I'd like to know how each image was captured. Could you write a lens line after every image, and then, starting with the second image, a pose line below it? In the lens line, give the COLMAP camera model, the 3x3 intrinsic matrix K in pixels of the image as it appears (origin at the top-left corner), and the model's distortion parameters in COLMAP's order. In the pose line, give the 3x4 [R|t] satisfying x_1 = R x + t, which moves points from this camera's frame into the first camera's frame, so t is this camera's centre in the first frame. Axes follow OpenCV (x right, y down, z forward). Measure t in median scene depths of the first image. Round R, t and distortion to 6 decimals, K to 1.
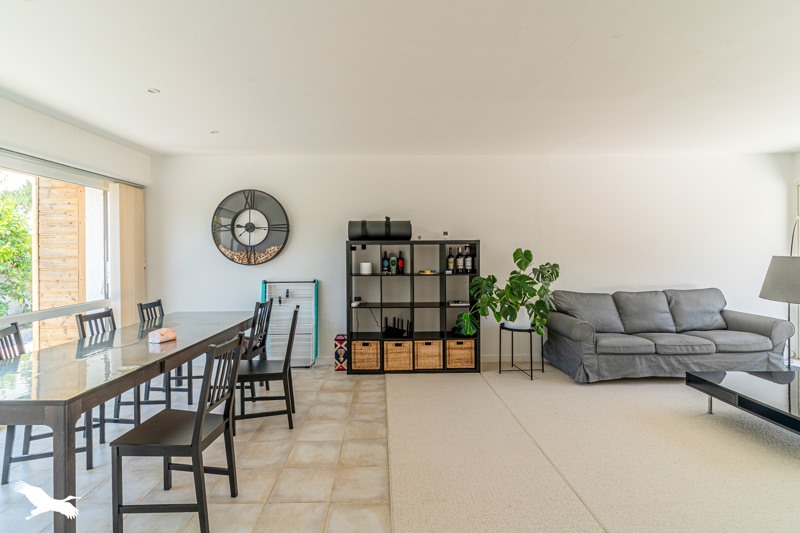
lens RADIAL K [[391.3, 0, 398.8], [0, 391.3, 259.8], [0, 0, 1]] dist [-0.003472, 0.000260]
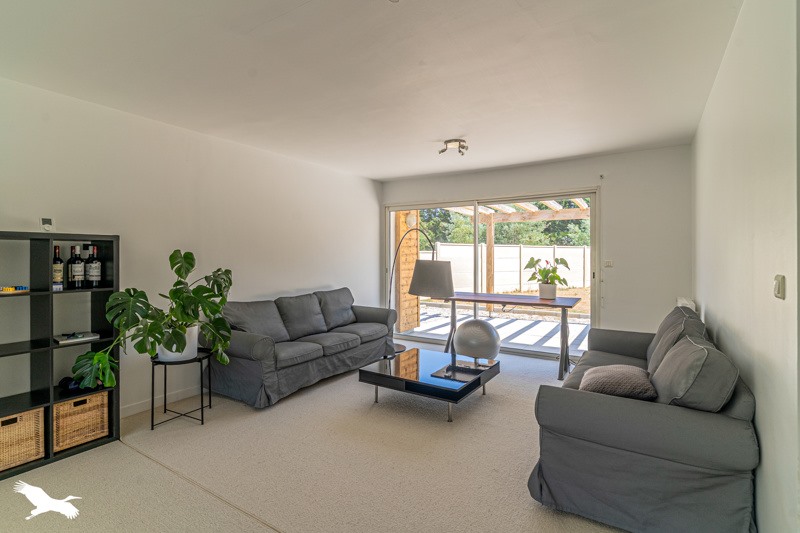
lens RADIAL K [[391.3, 0, 397.0], [0, 391.3, 261.2], [0, 0, 1]] dist [-0.003472, 0.000260]
pose [[0.576830, -0.004097, 0.816854, -0.054584], [0.011656, 0.999927, -0.003215, -0.000066], [-0.816781, 0.011376, 0.576836, 0.243302]]
